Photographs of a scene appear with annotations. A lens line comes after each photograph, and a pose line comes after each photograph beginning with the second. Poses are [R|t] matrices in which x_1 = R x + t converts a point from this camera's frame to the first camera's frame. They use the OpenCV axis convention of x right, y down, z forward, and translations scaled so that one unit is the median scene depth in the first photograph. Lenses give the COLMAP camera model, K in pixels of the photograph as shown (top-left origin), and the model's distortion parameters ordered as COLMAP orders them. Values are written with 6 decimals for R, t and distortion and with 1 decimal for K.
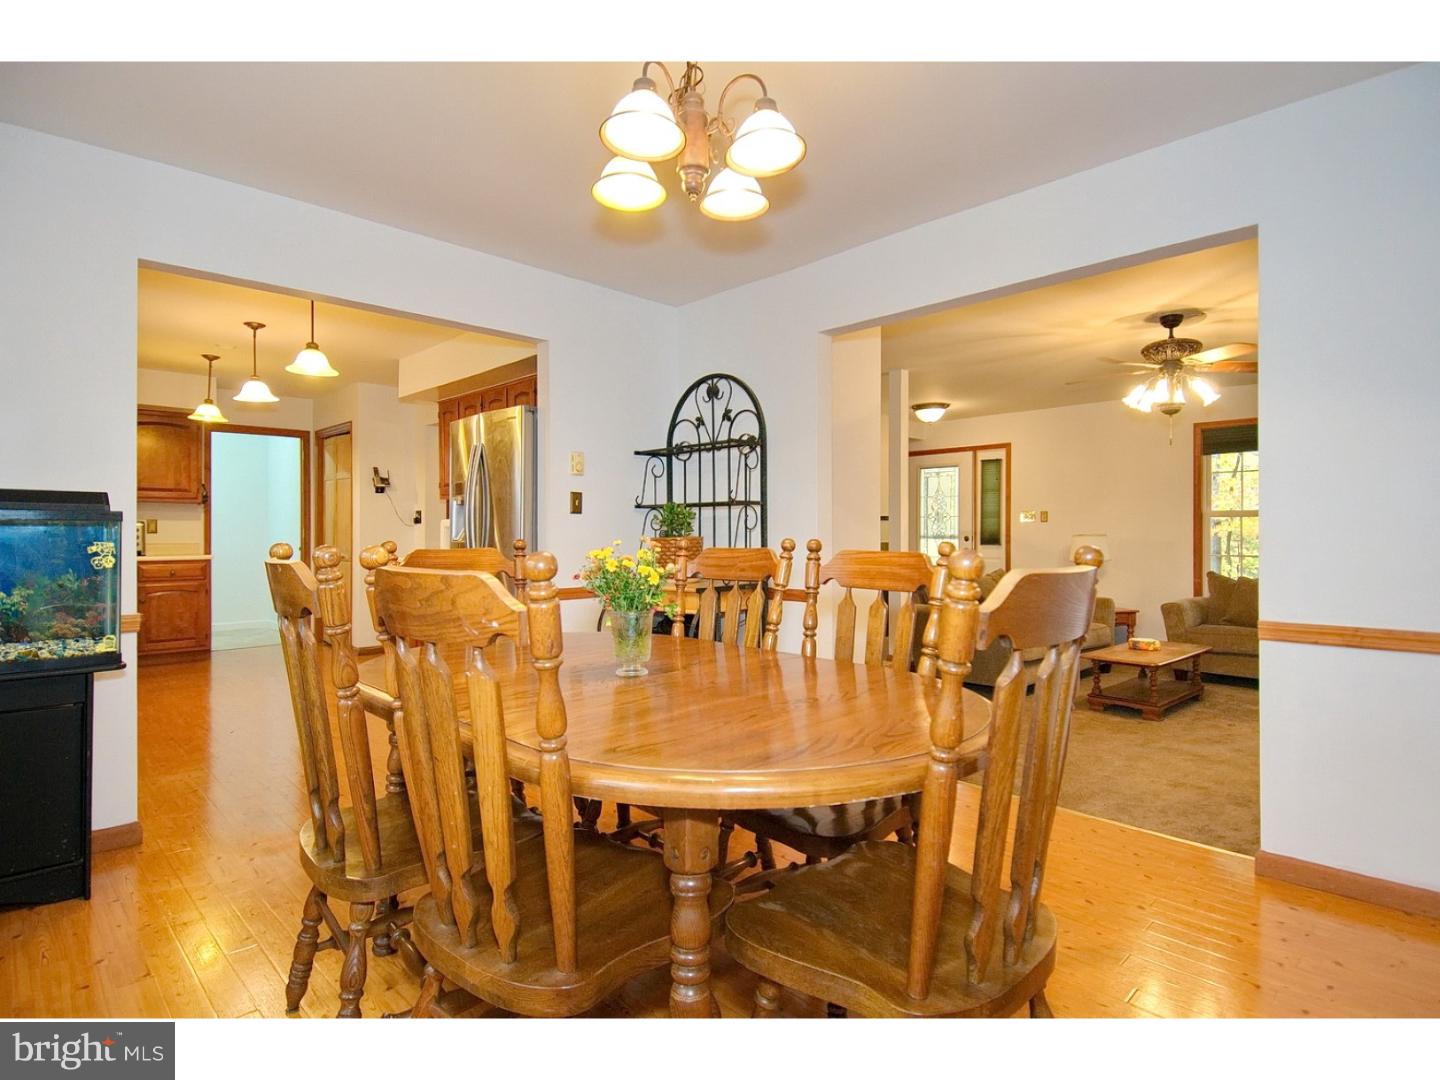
lens RADIAL K [[768.6, 0, 747.3], [0, 768.6, 535.2], [0, 0, 1]] dist [0.082221, -0.066758]
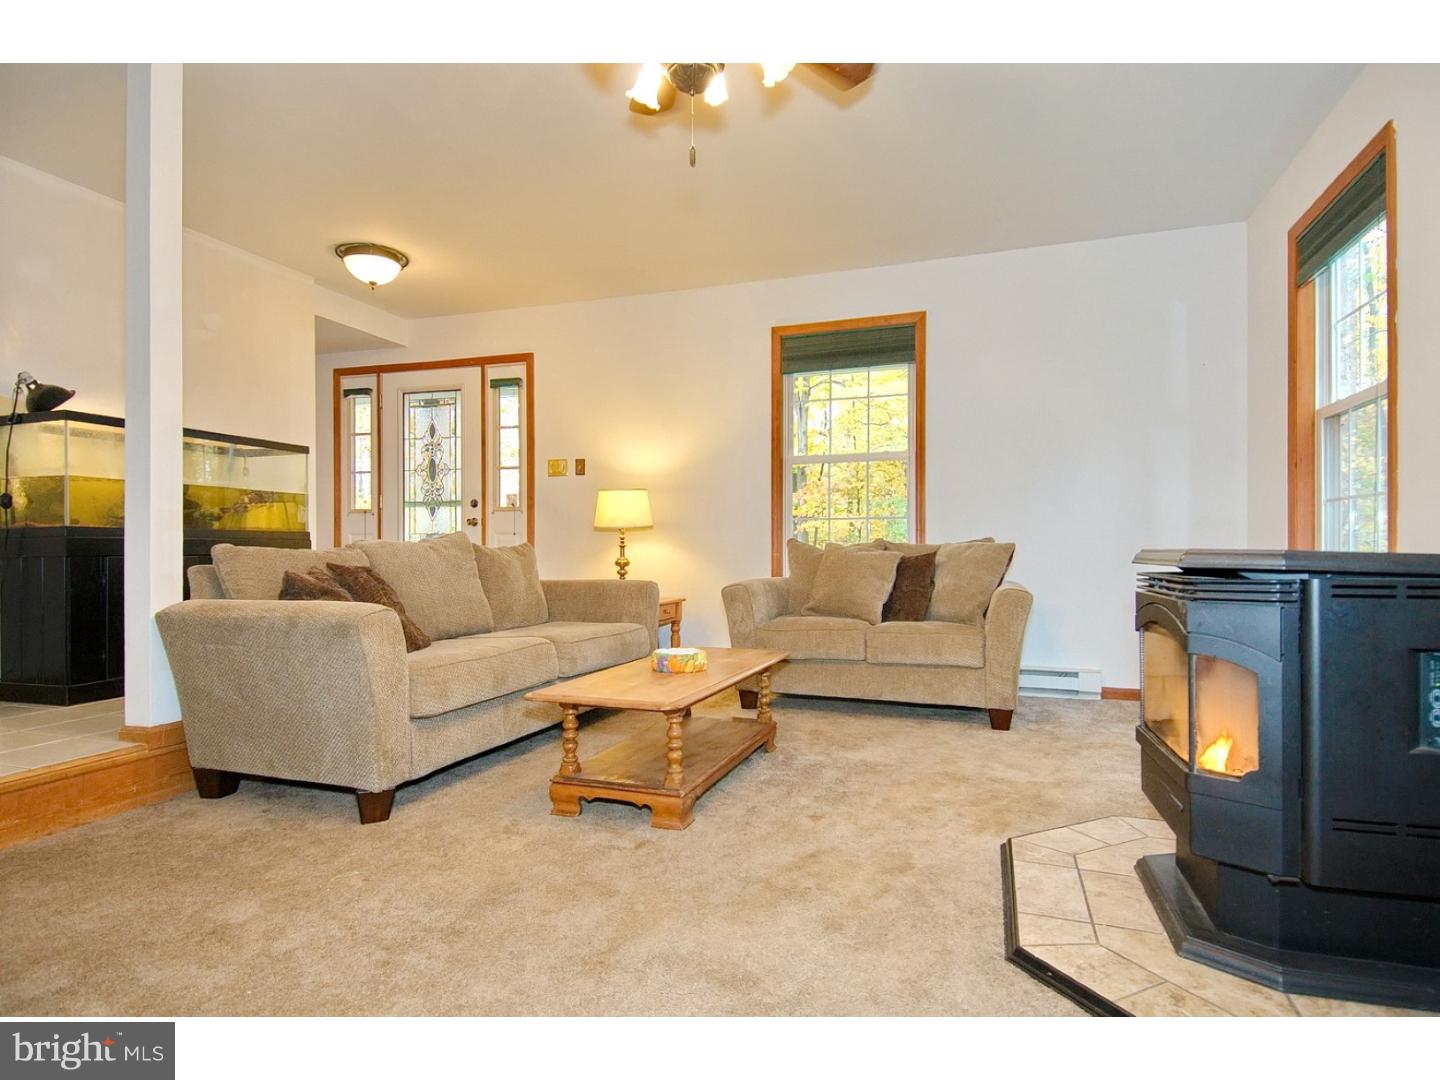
lens RADIAL K [[756.5, 0, 743.2], [0, 756.5, 536.3], [0, 0, 1]] dist [0.016807, -0.001159]
pose [[0.898456, 0.005450, 0.439030, 0.282202], [0.002813, 0.999831, -0.018170, 0.059182], [-0.439054, 0.017560, 0.898289, 0.456918]]
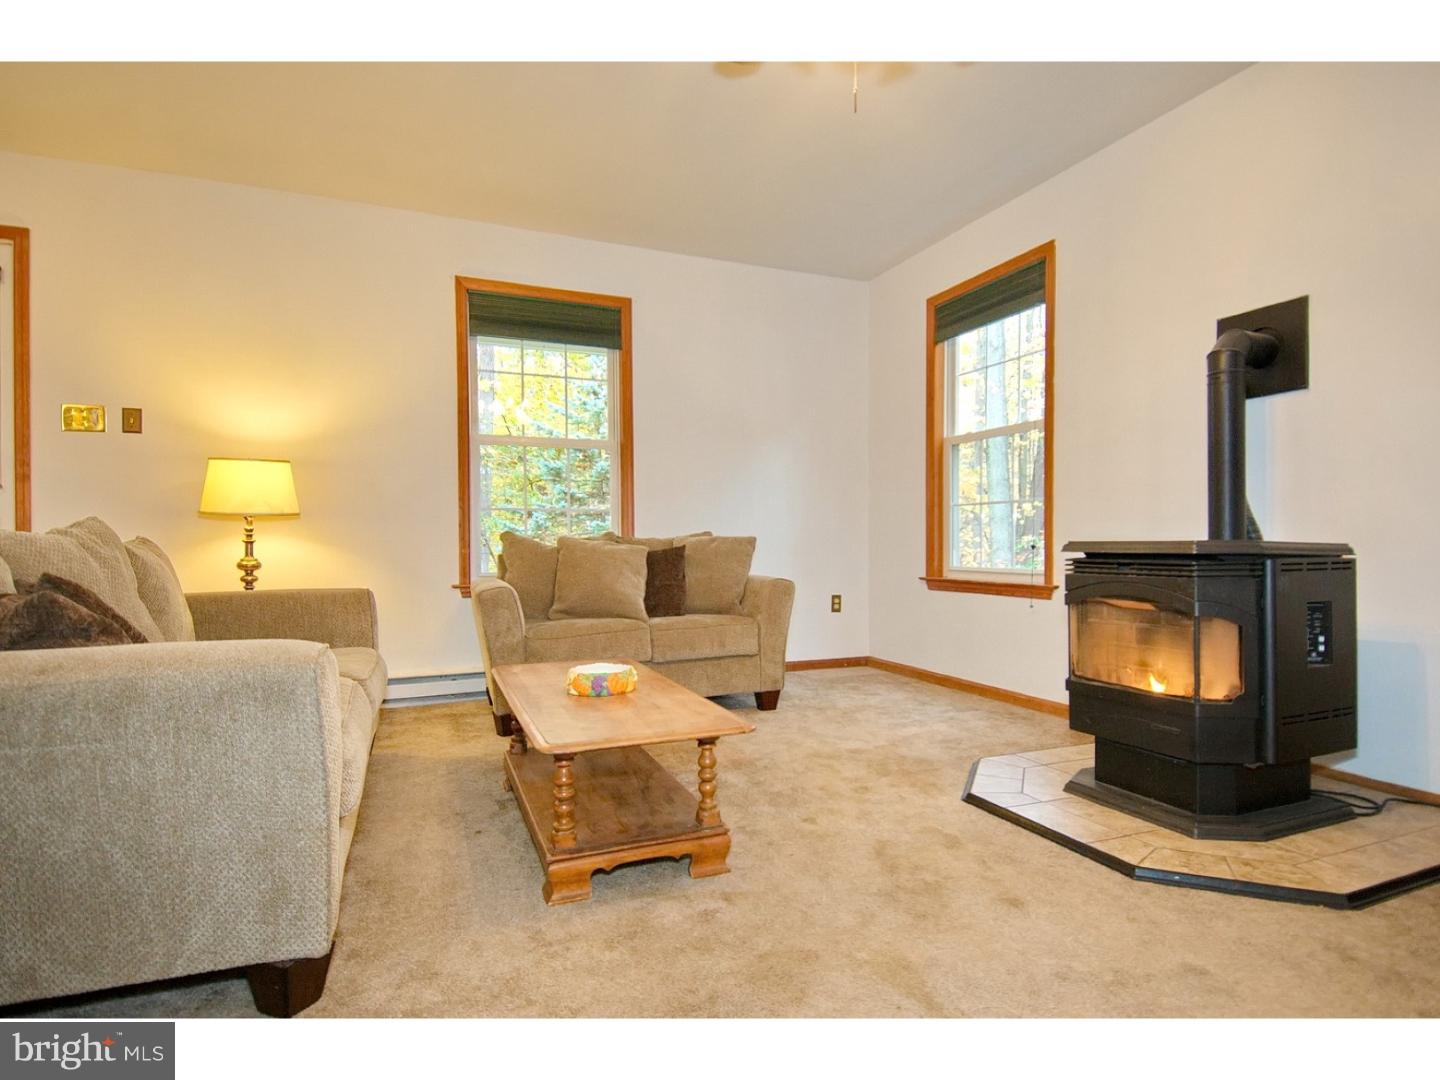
lens RADIAL K [[768.6, 0, 747.3], [0, 768.6, 535.2], [0, 0, 1]] dist [0.082221, -0.066758]
pose [[0.374453, 0.001932, 0.927244, 0.135779], [0.009705, 0.999935, -0.006003, 0.057243], [-0.927195, 0.011246, 0.374410, 0.651878]]
